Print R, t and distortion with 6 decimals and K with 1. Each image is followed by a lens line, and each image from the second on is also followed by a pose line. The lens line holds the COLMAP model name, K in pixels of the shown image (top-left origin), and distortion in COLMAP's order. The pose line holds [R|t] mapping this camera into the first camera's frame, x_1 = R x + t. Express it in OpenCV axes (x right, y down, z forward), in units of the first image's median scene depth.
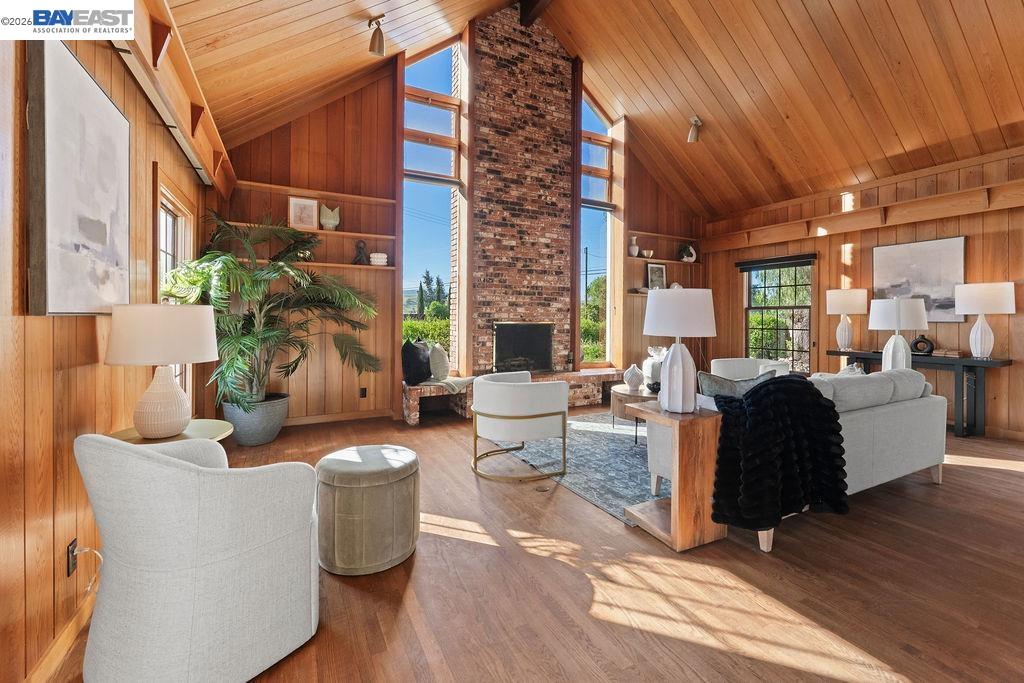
lens RADIAL K [[427.7, 0, 513.4], [0, 427.7, 331.5], [0, 0, 1]] dist [-0.011066, -0.000136]
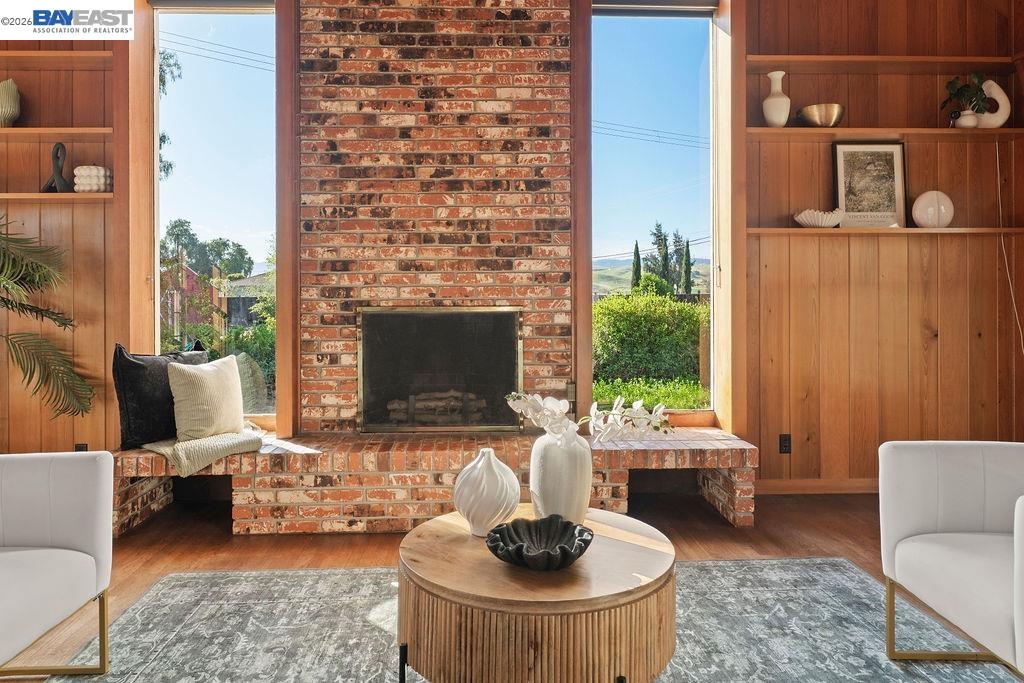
lens RADIAL K [[648.1, 0, 511.5], [0, 648.1, 333.2], [0, 0, 1]] dist [-0.004200, 0.001832]
pose [[0.904070, -0.002132, -0.427378, 0.356320], [-0.002552, 0.999943, -0.010386, 0.008650], [0.427376, 0.010480, 0.904013, 0.459869]]
